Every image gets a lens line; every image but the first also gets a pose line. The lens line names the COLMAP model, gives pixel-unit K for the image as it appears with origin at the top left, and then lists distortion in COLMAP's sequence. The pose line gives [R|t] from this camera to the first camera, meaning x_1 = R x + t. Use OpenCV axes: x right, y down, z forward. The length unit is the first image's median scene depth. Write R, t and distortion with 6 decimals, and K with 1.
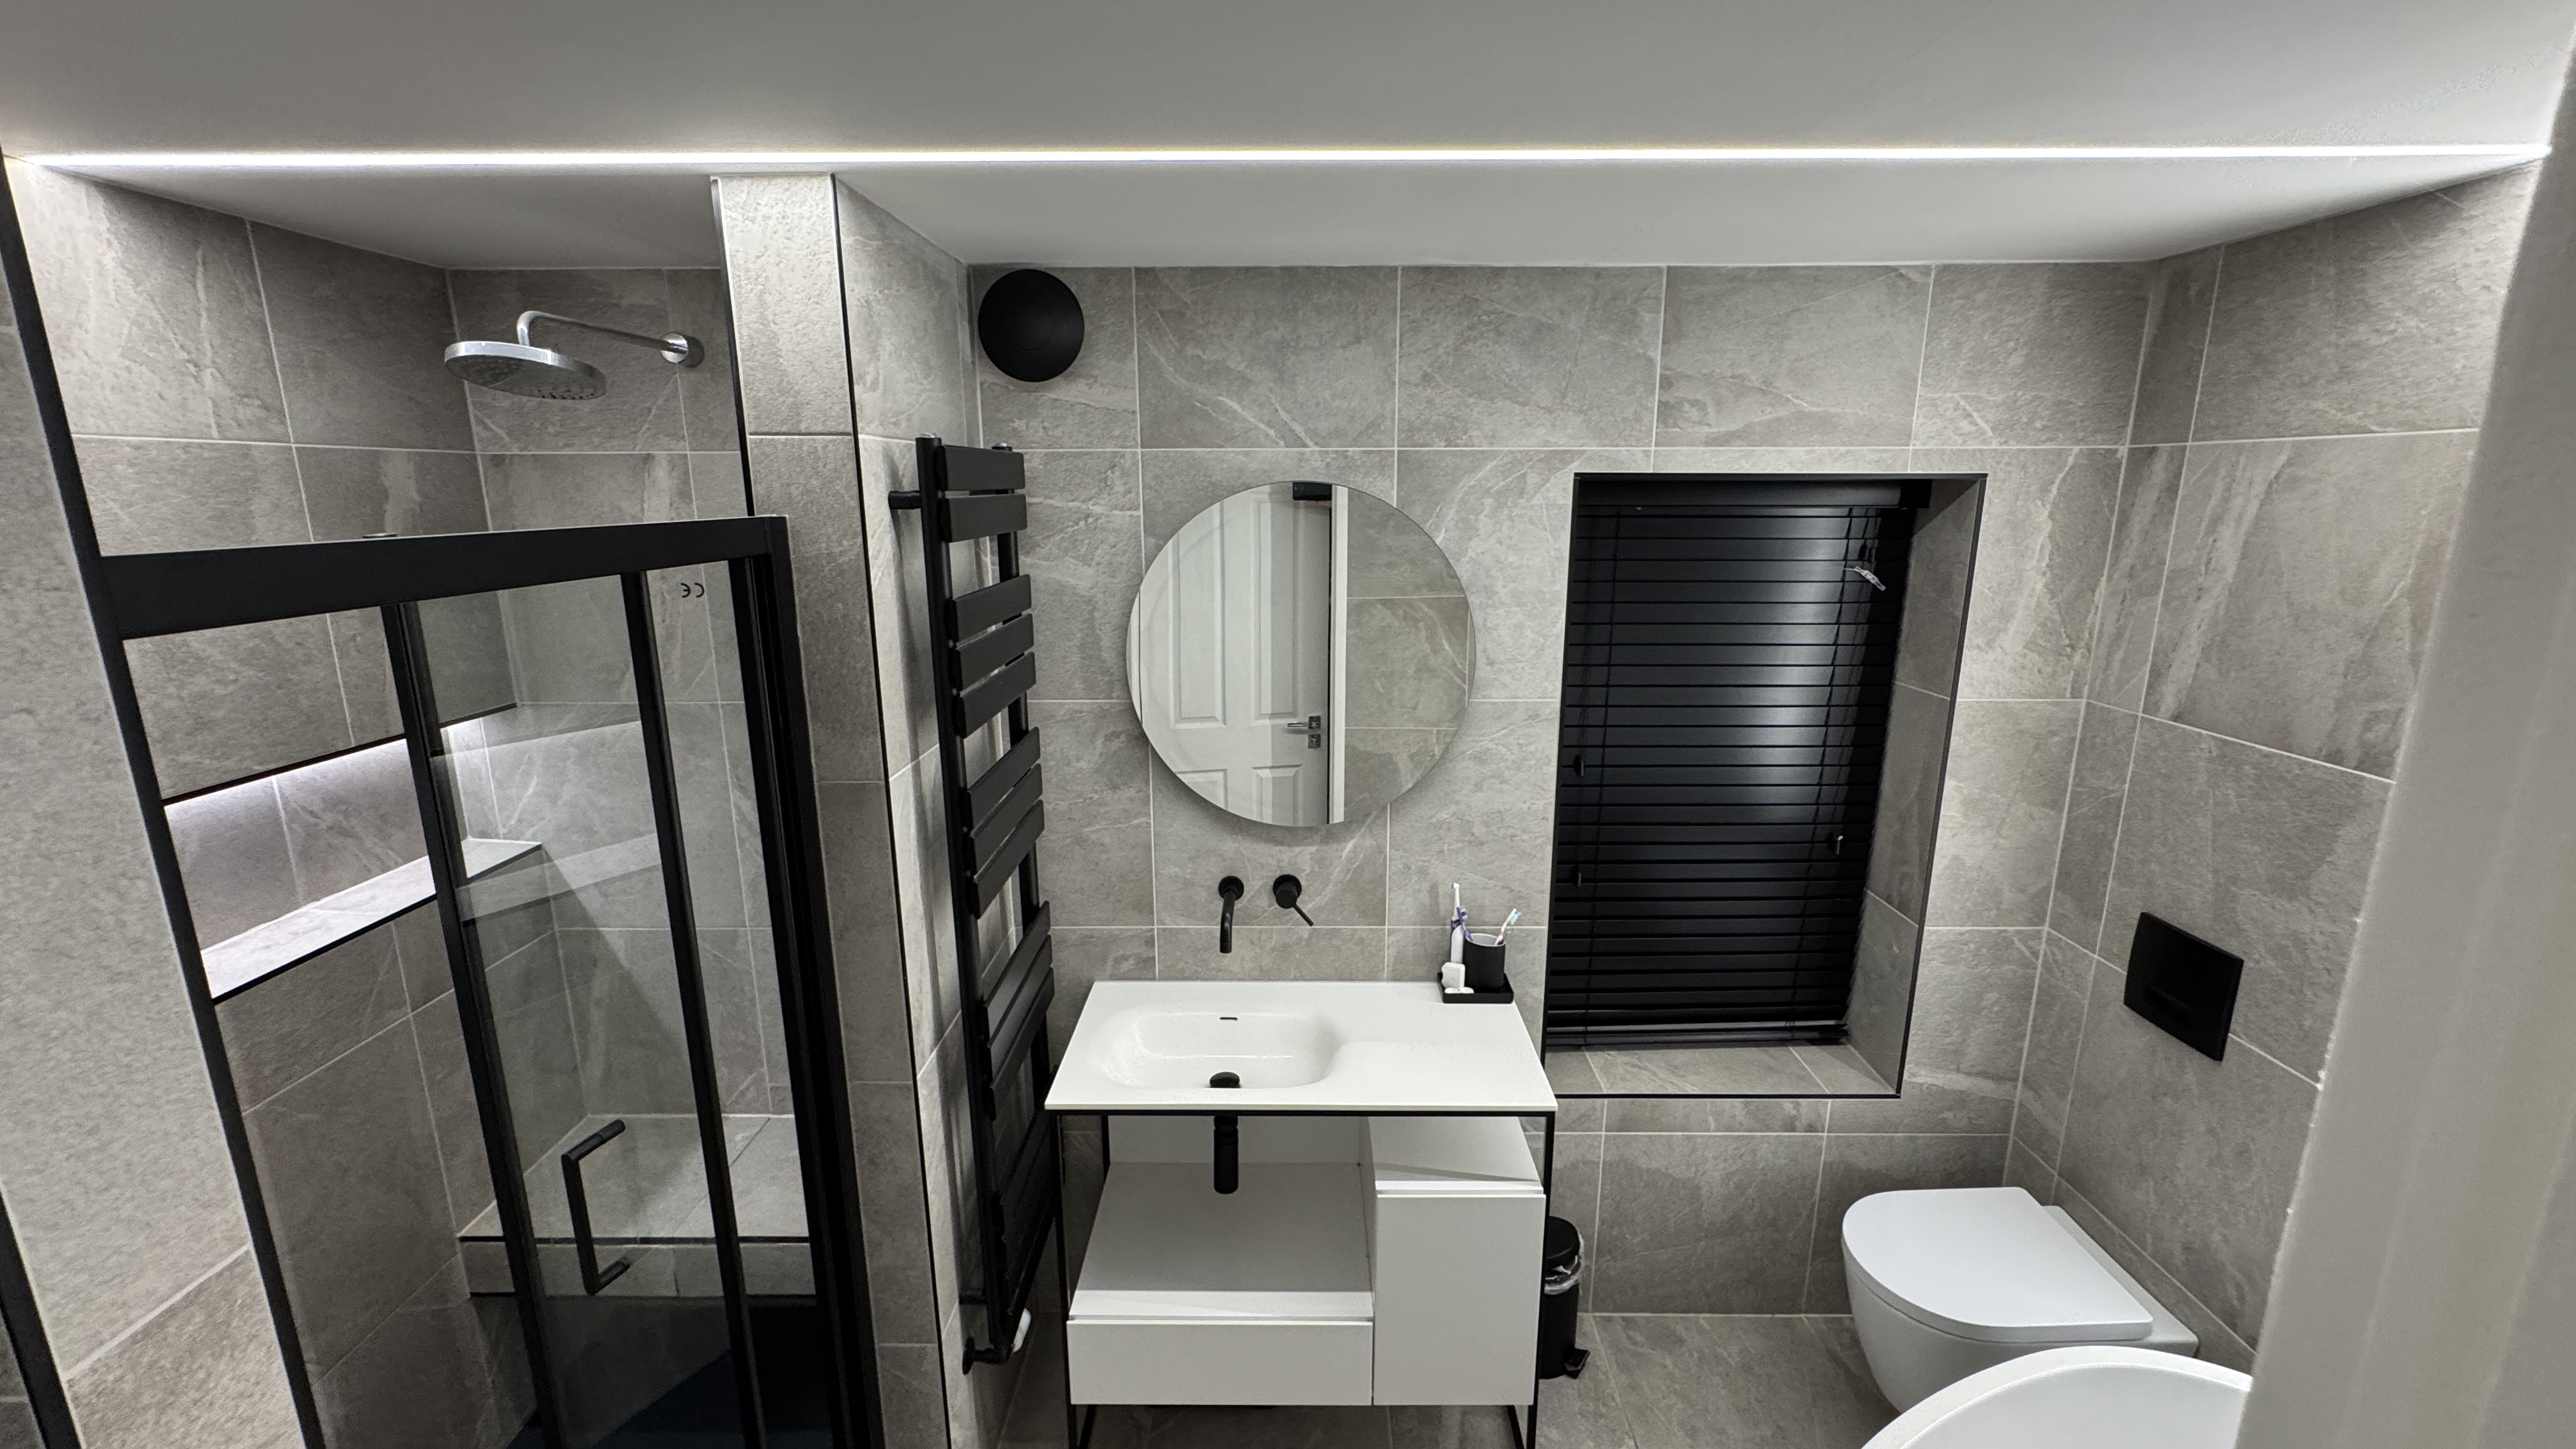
lens RADIAL K [[1009.6, 0, 1285.0], [0, 1009.6, 706.7], [0, 0, 1]] dist [-0.003244, 0.000297]
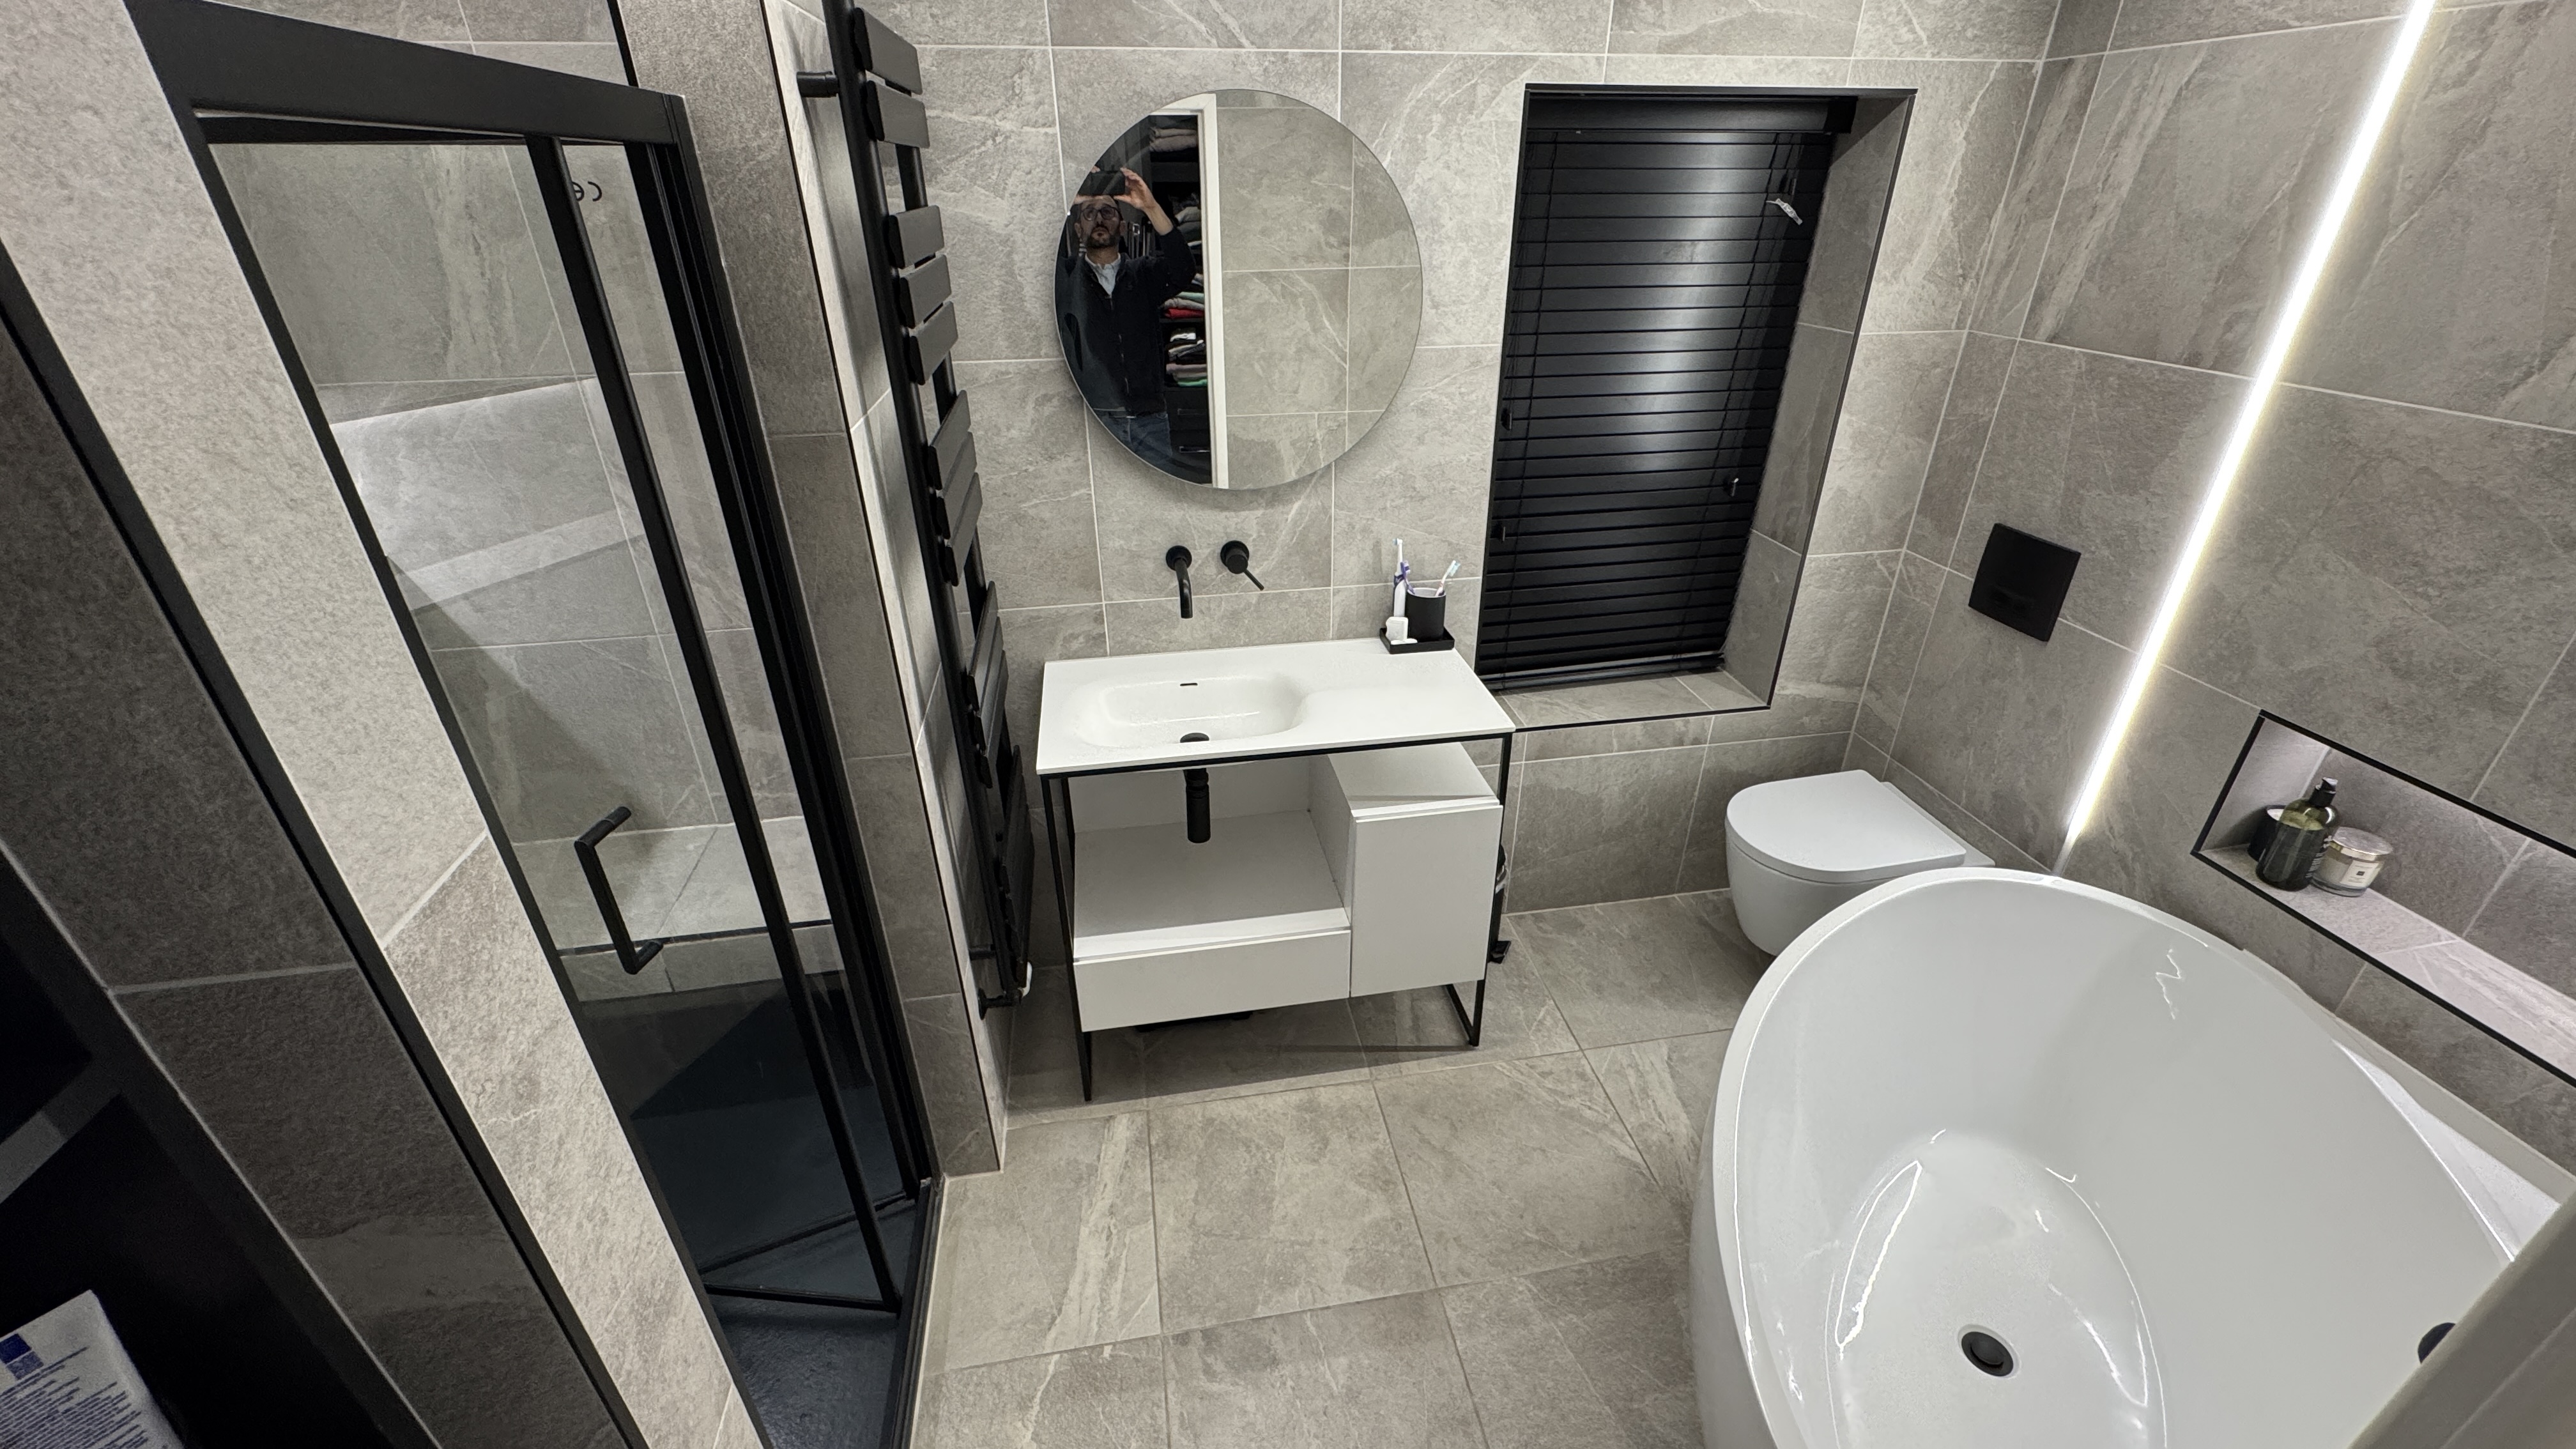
lens RADIAL K [[1009.6, 0, 1285.4], [0, 1009.6, 687.2], [0, 0, 1]] dist [-0.003244, 0.000297]
pose [[0.984289, -0.084863, 0.154834, -0.122644], [0.042690, 0.965286, 0.257682, 0.056339], [-0.171327, -0.247024, 0.953743, 0.013747]]
